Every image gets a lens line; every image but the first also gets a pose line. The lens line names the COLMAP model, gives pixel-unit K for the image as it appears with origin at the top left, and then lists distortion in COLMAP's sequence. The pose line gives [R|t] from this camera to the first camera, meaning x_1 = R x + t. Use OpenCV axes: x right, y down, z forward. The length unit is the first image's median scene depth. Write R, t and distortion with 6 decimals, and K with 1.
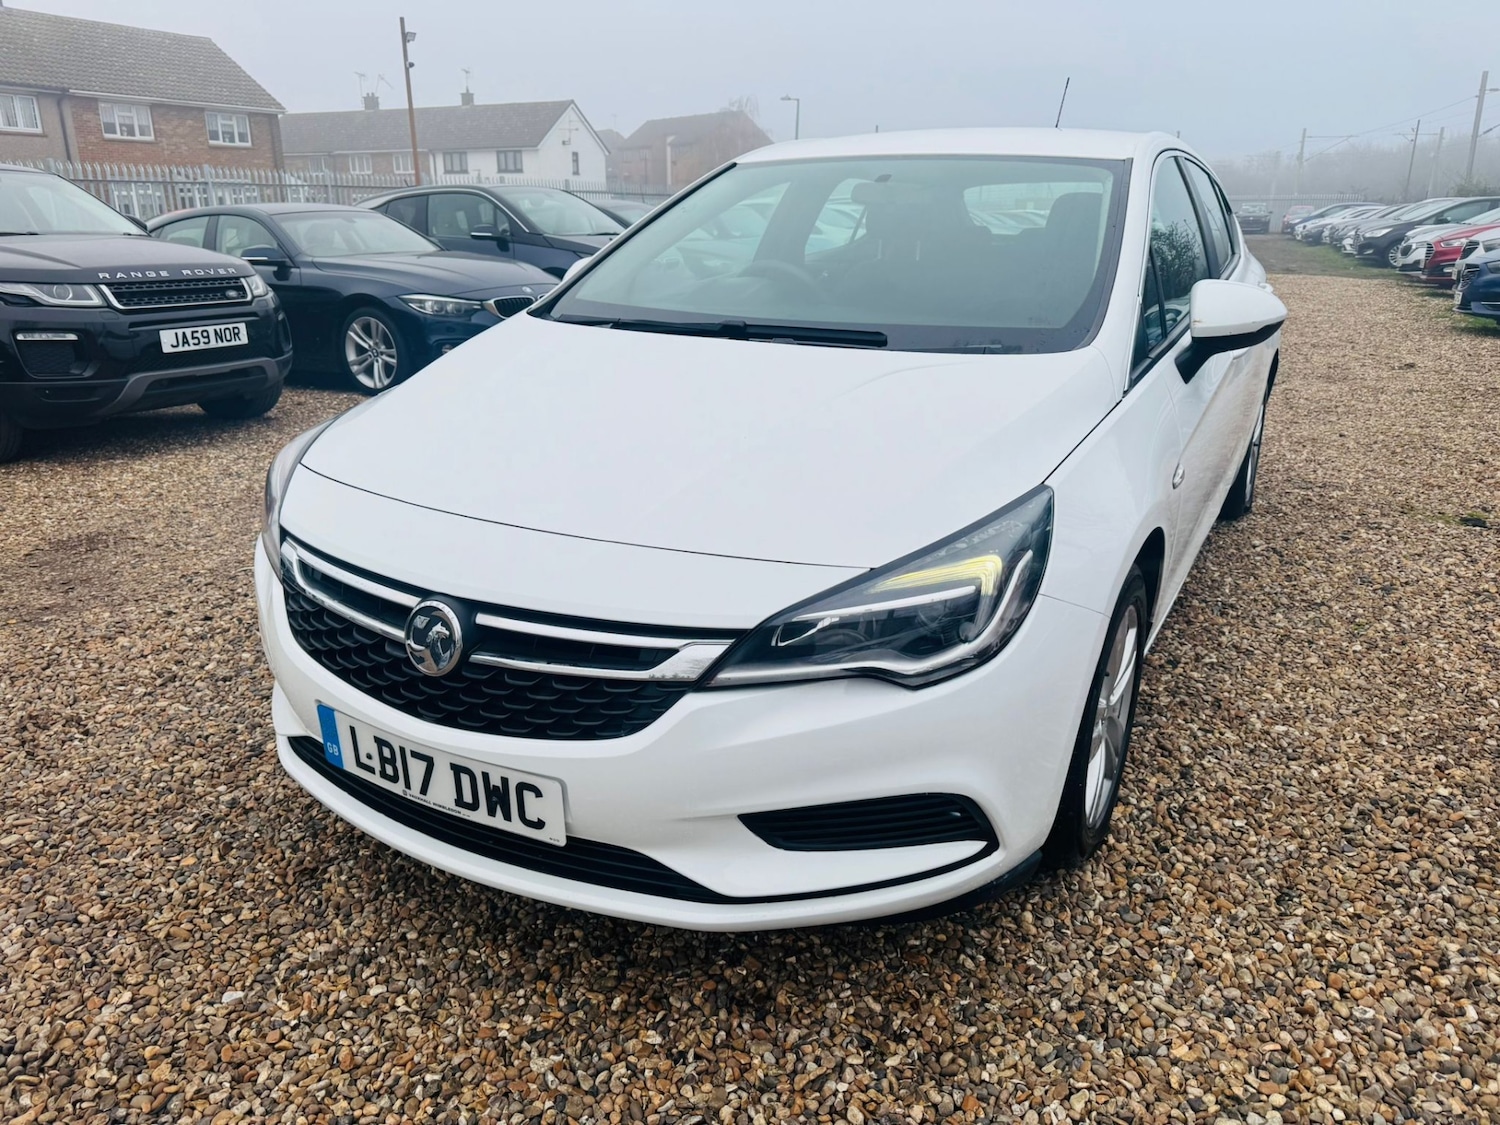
lens RADIAL K [[1063.7, 0, 751.3], [0, 1063.7, 557.7], [0, 0, 1]] dist [0.014720, -0.016413]
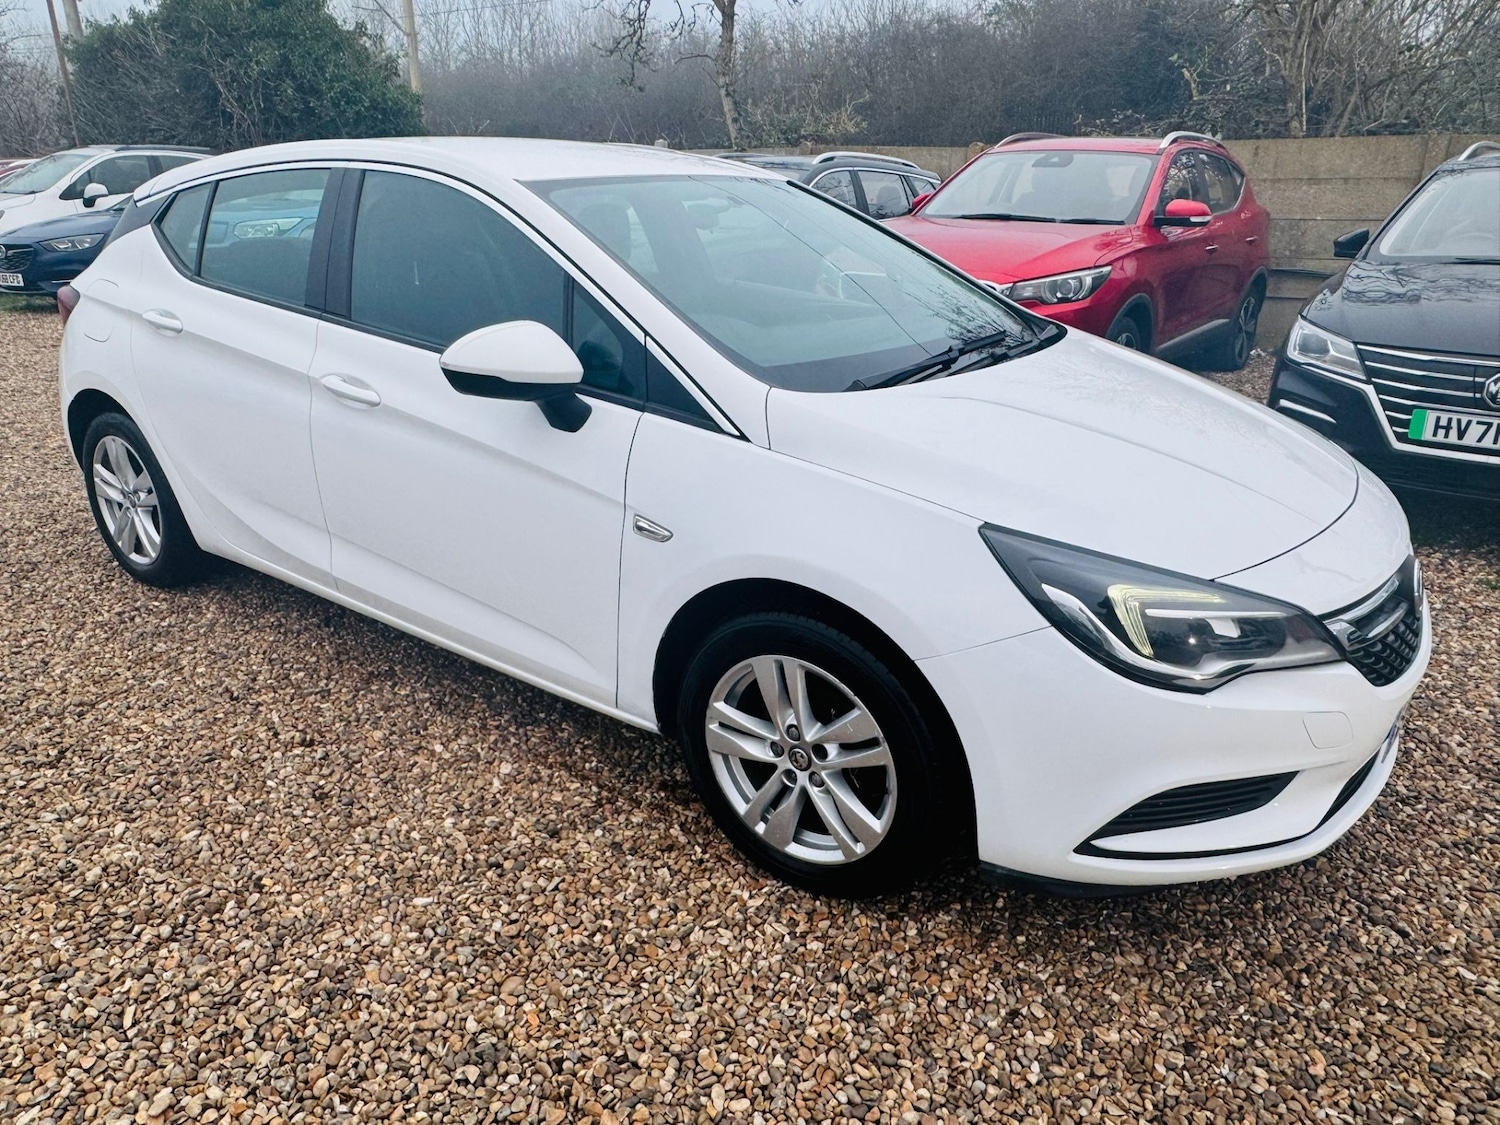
lens RADIAL K [[1040.9, 0, 740.4], [0, 1040.9, 567.2], [0, 0, 1]] dist [-0.003269, 0.002146]
pose [[0.110775, -0.352405, 0.929268, -1.147534], [0.308176, 0.901115, 0.304992, -0.431853], [-0.944858, 0.252593, 0.208424, 1.107224]]
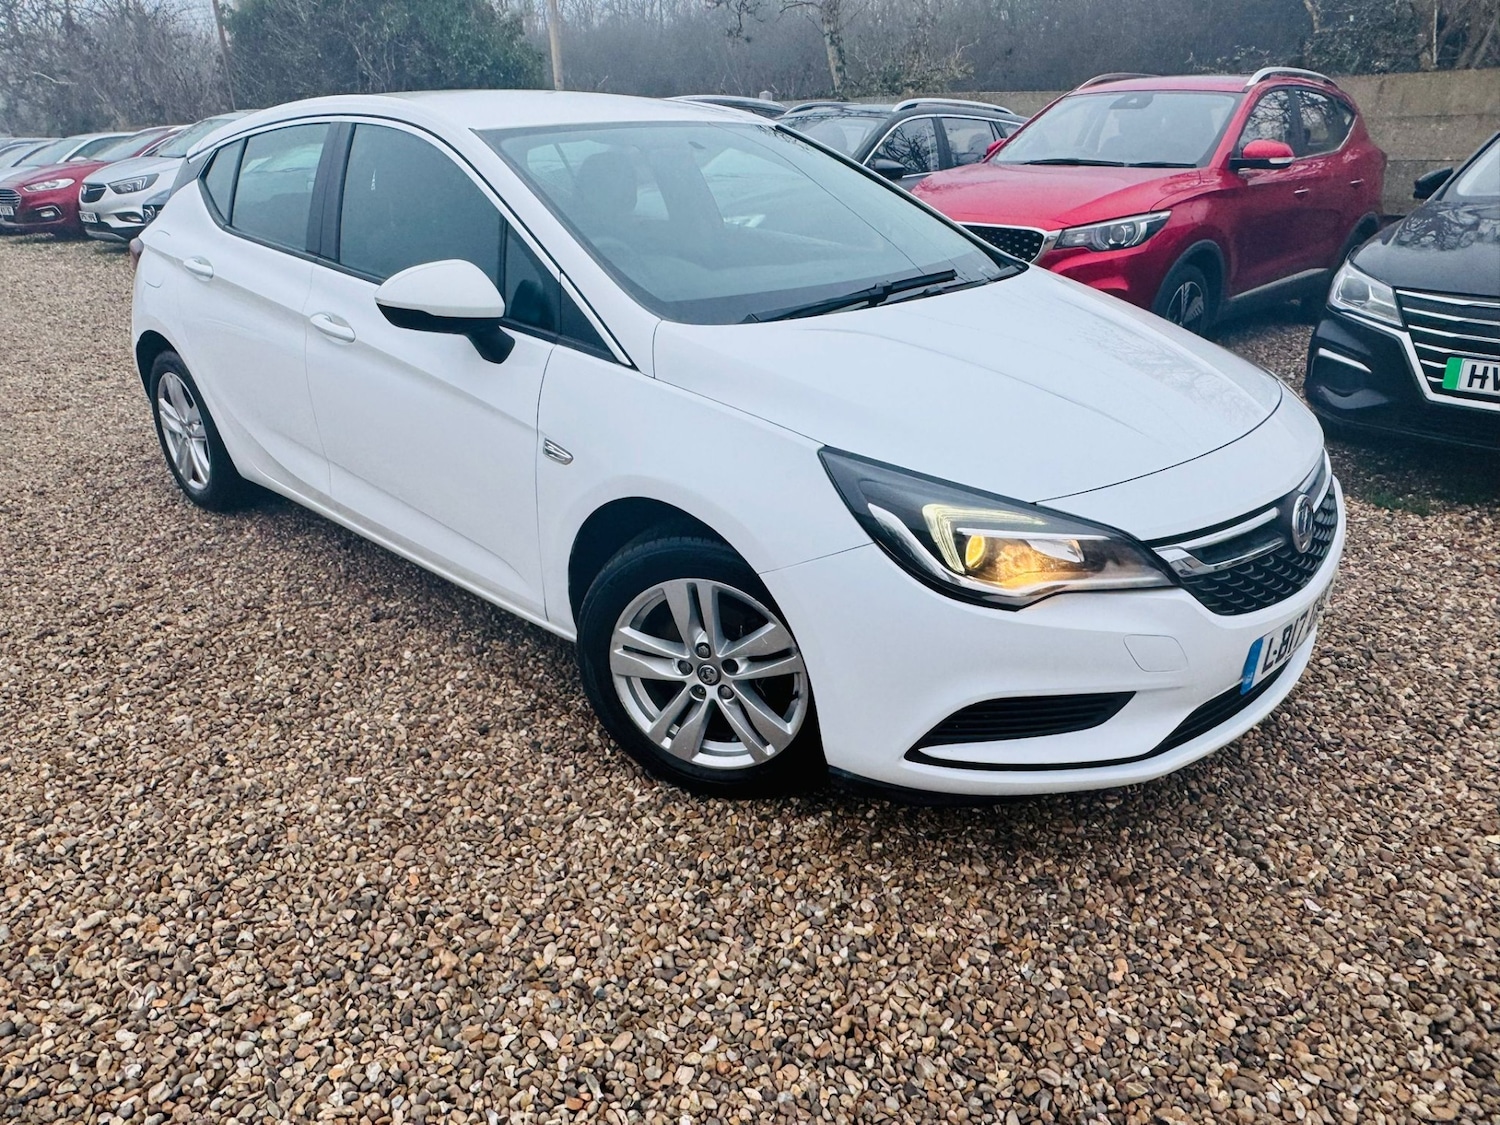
lens RADIAL K [[1040.9, 0, 748.0], [0, 1040.9, 572.3], [0, 0, 1]] dist [-0.003269, 0.002146]
pose [[0.236371, -0.386172, 0.891628, -1.180380], [0.320073, 0.897361, 0.303803, -0.345973], [-0.917432, 0.213576, 0.335713, 0.882287]]
